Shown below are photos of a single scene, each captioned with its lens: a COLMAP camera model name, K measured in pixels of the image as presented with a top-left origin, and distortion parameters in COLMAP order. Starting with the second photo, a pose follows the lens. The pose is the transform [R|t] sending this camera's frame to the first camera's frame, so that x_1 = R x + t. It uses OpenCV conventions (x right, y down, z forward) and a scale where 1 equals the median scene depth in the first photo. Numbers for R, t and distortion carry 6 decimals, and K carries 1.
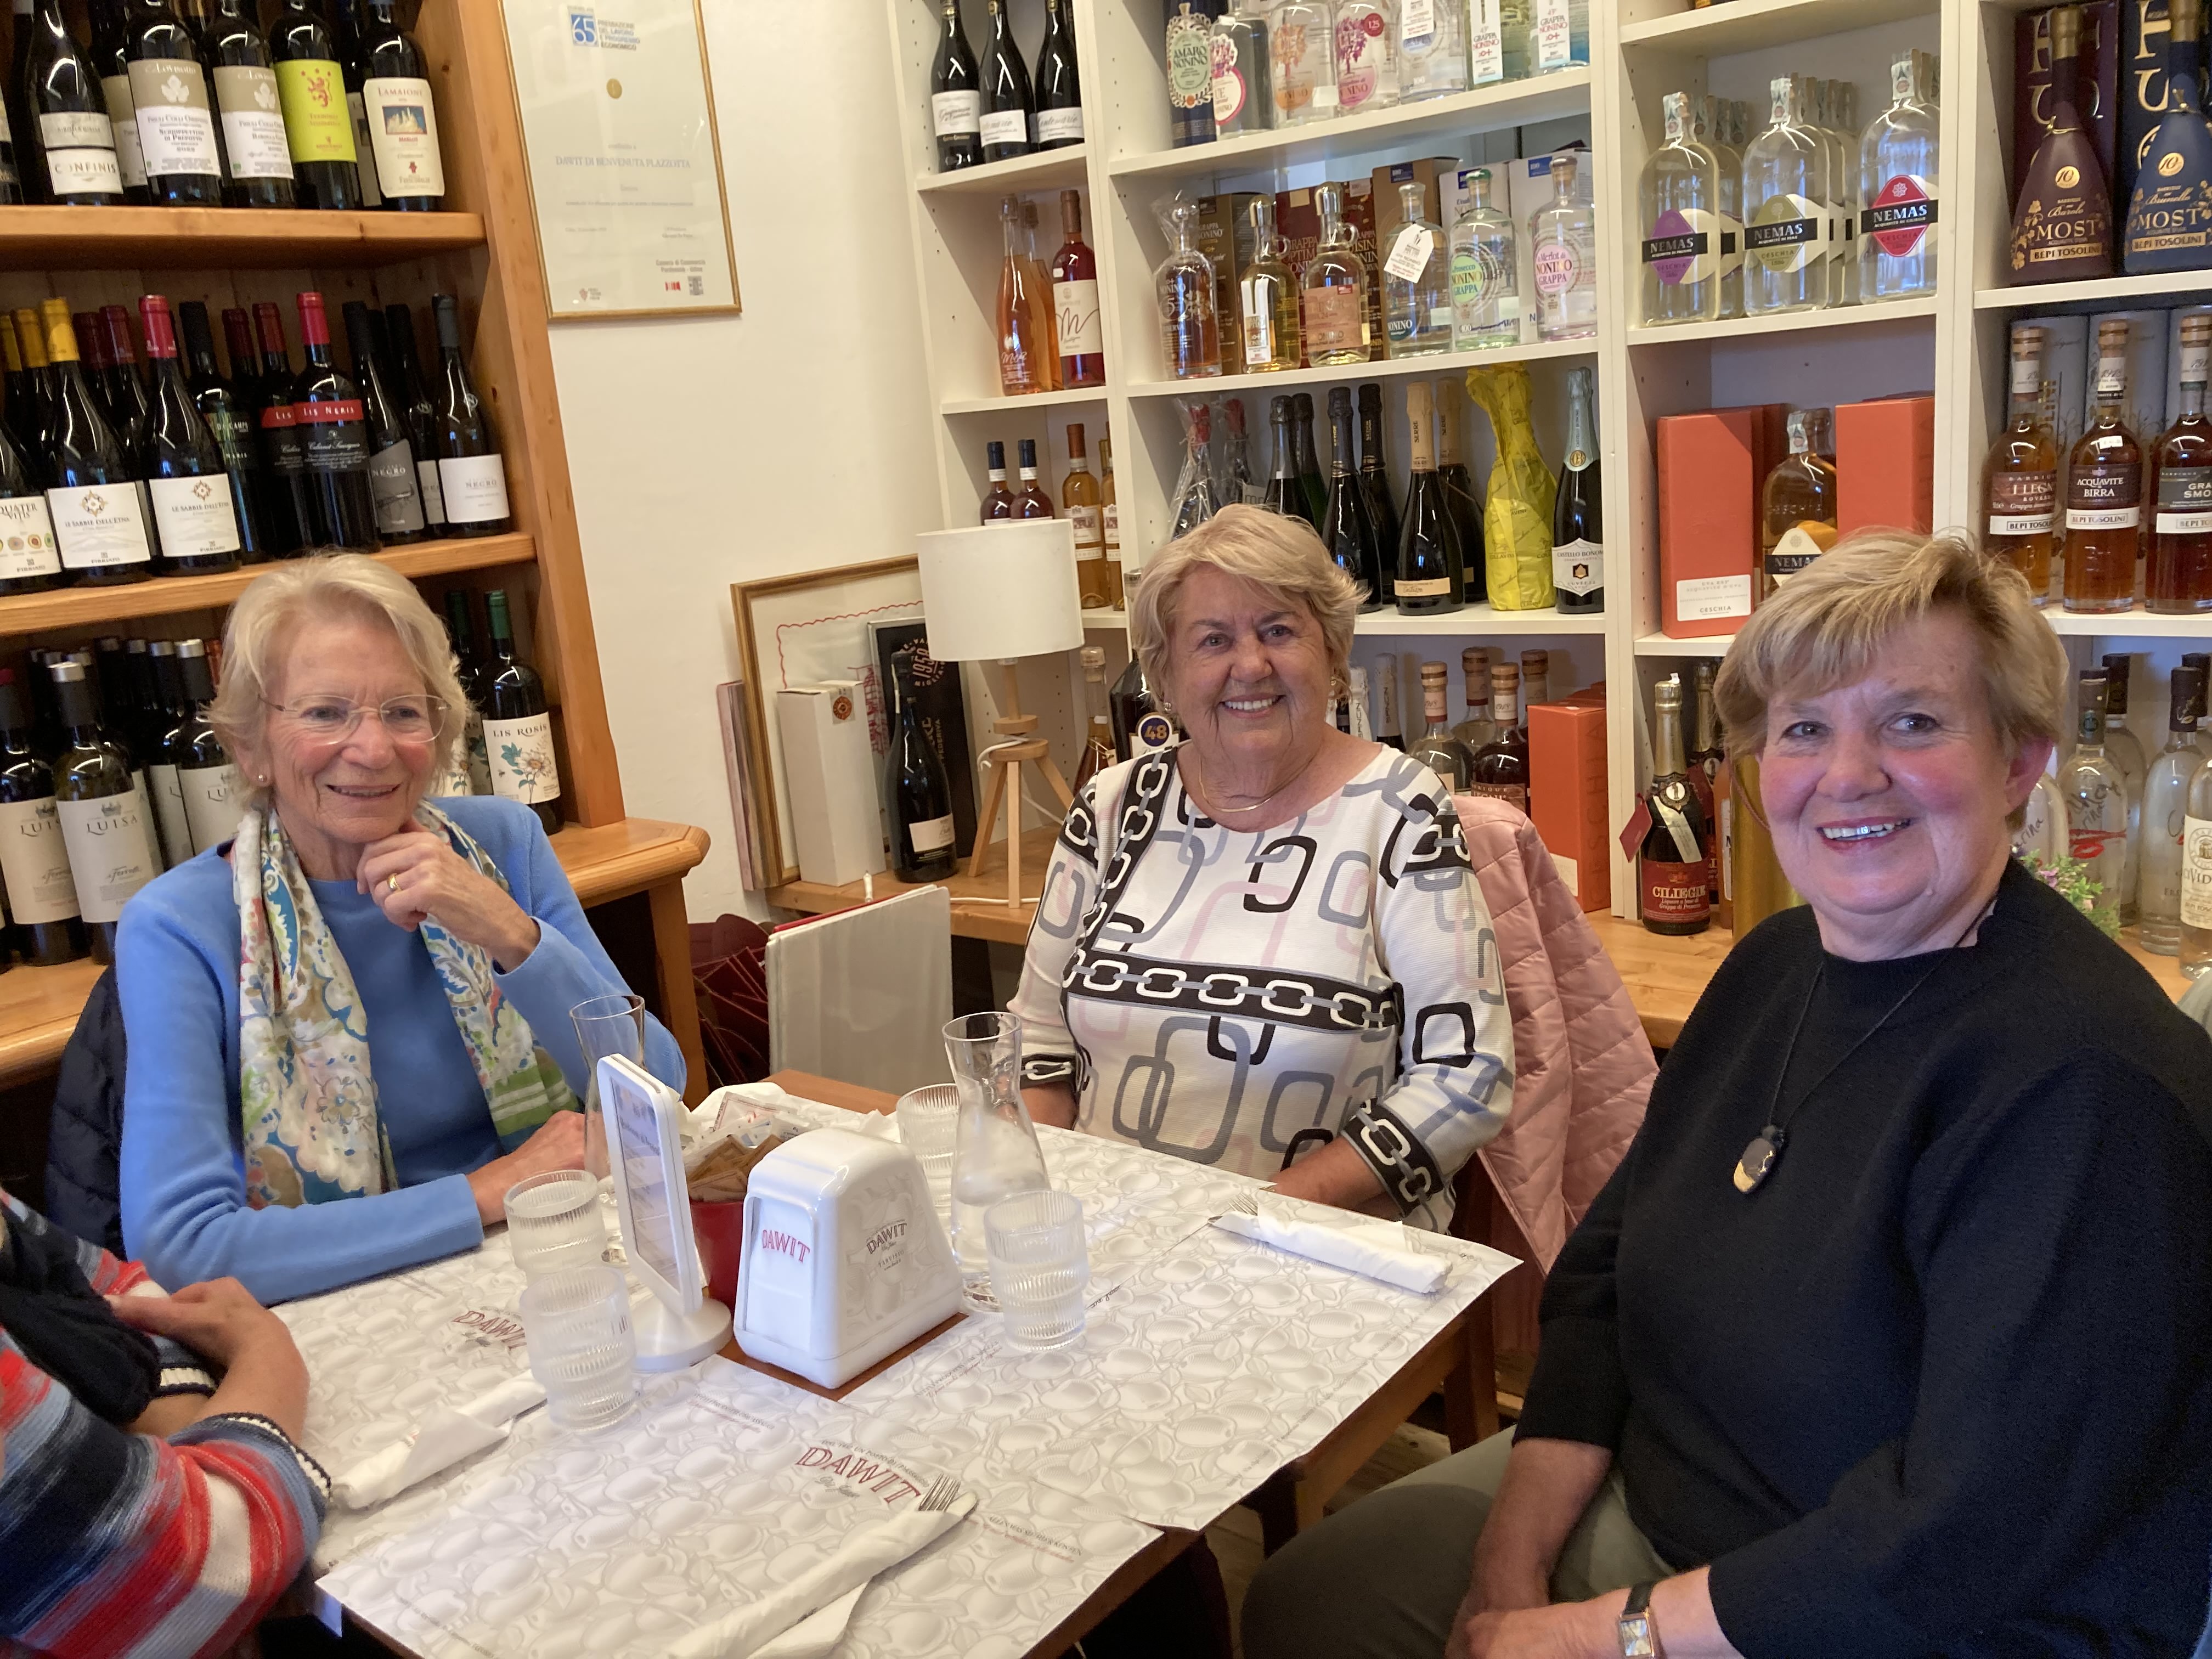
lens RADIAL K [[1793.0, 0, 1117.7], [0, 1793.0, 831.7], [0, 0, 1]] dist [0.007903, -0.038189]
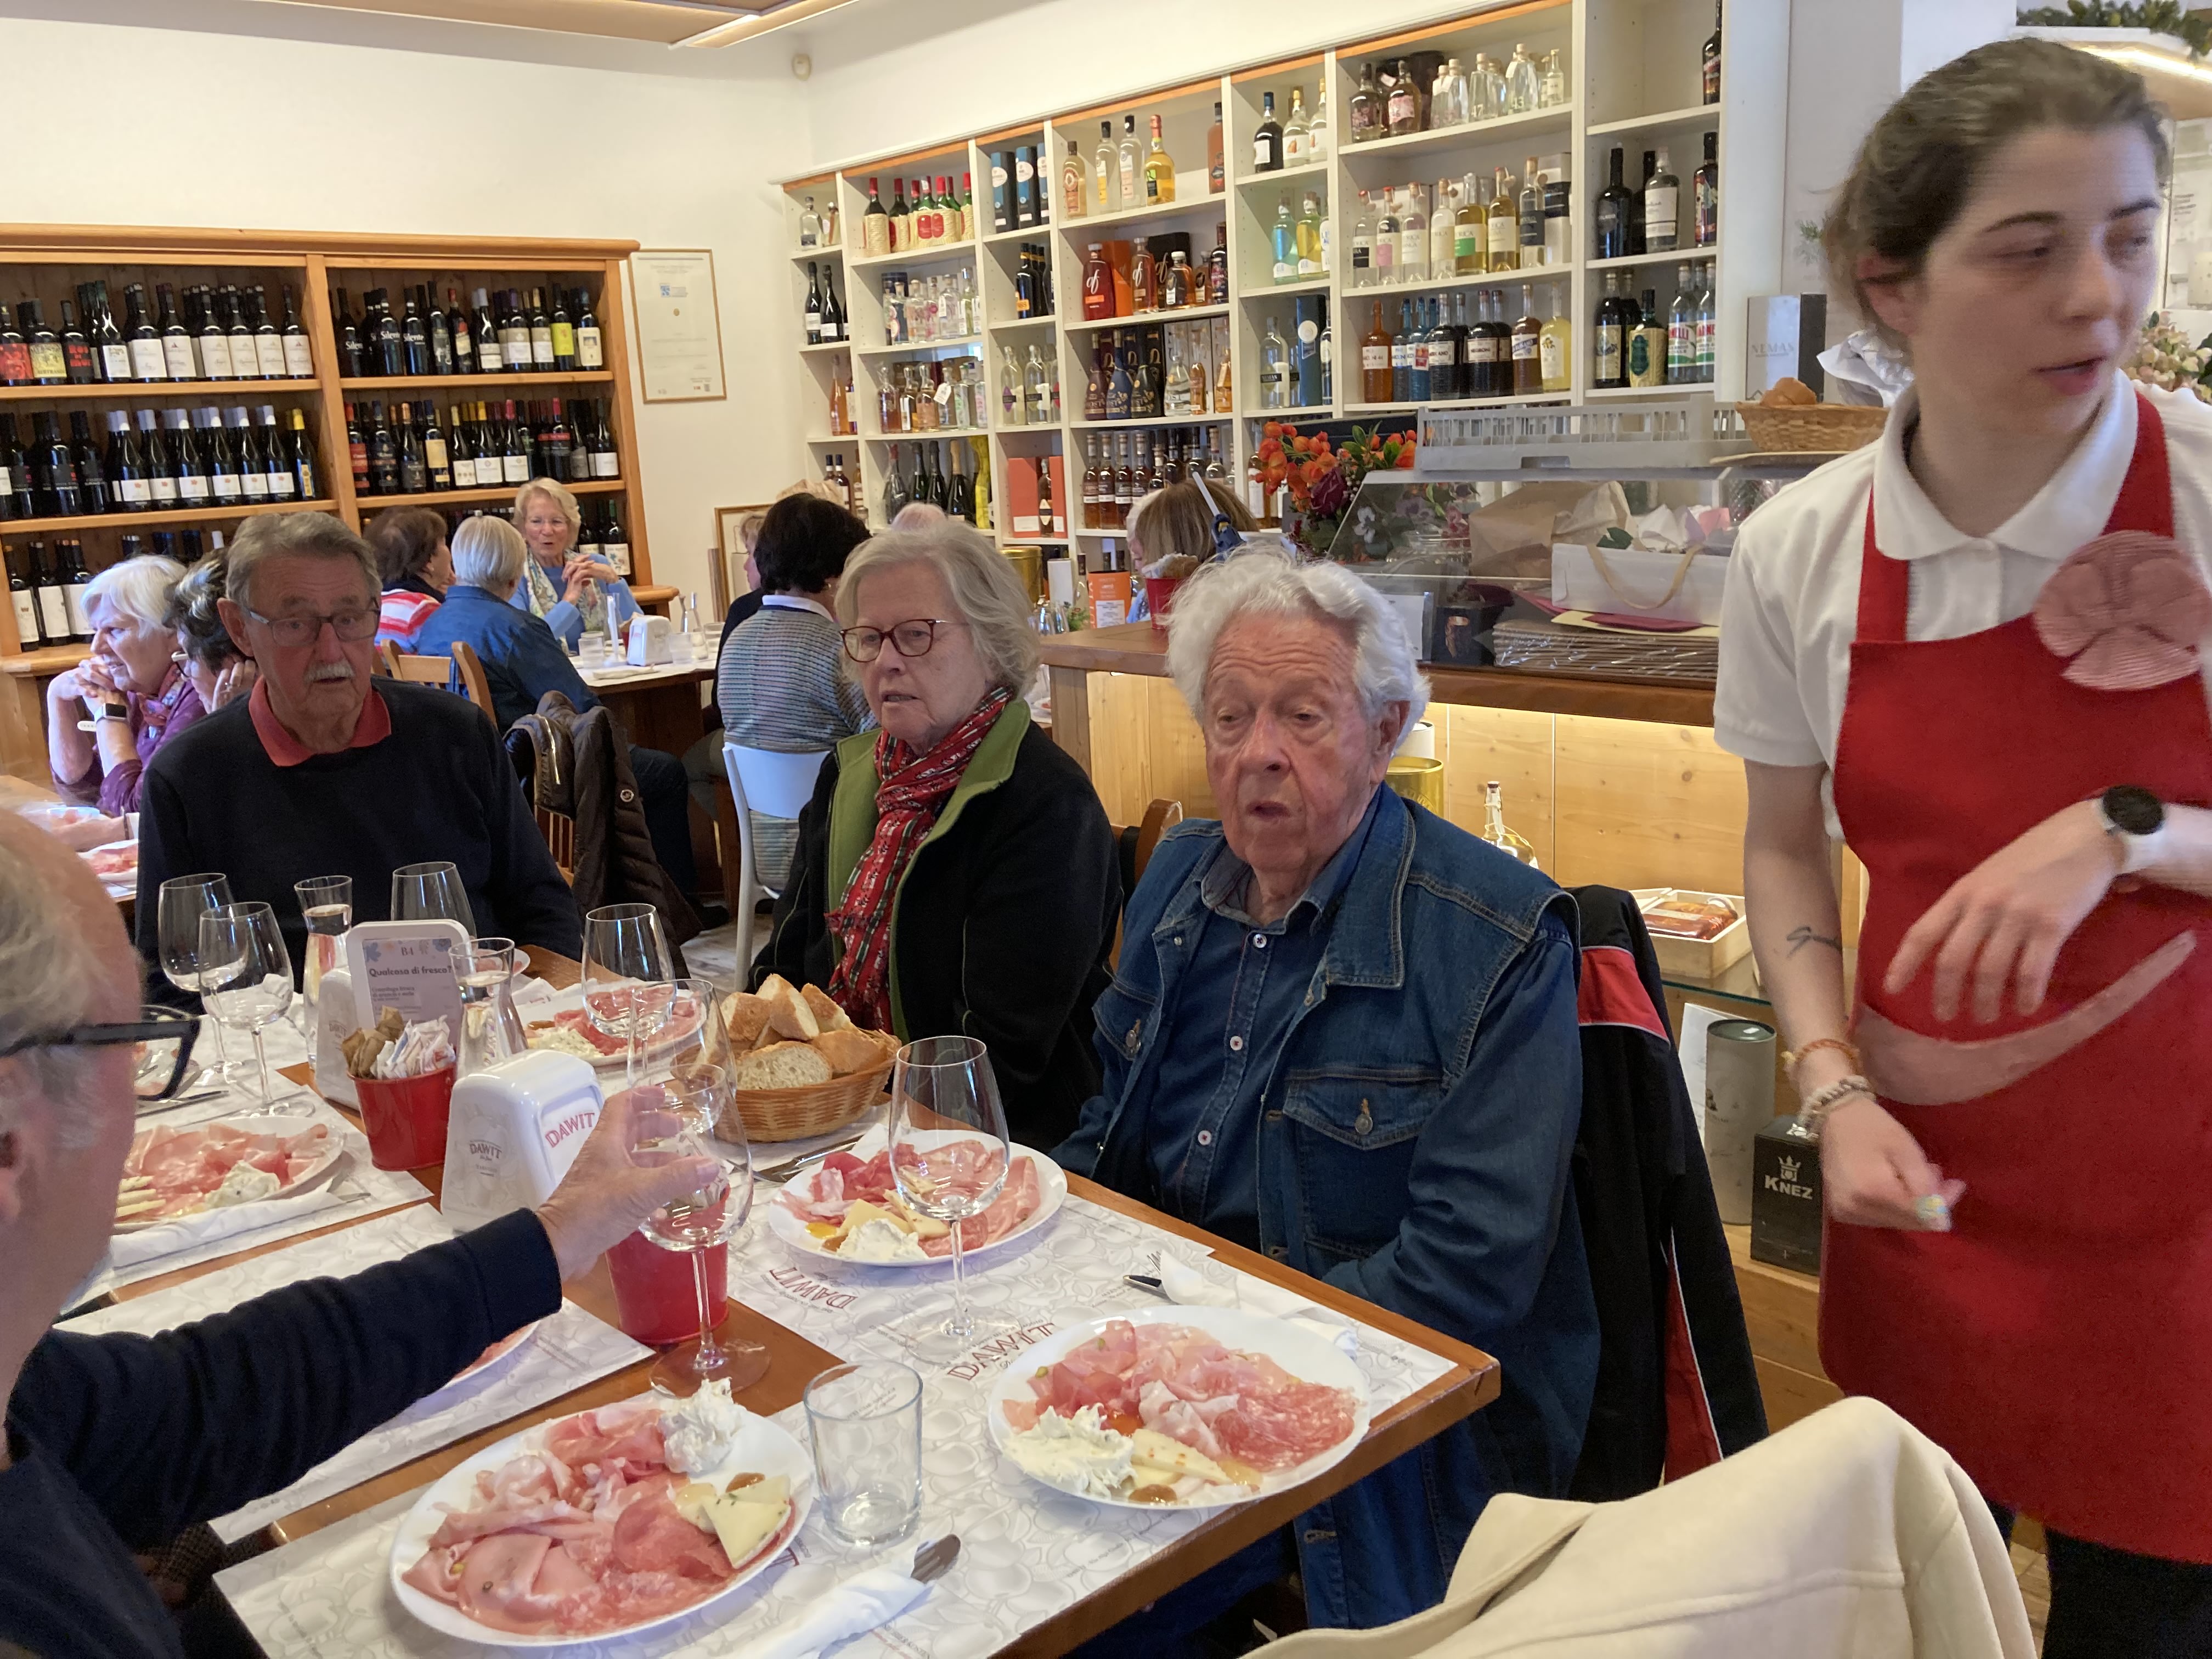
lens RADIAL K [[1793.0, 0, 1099.1], [0, 1793.0, 826.6], [0, 0, 1]] dist [0.007903, -0.038189]
pose [[0.989062, 0.071627, -0.128939, 0.853825], [-0.071947, 0.997406, 0.002180, 0.333169], [0.128760, 0.007121, 0.991650, -1.788305]]
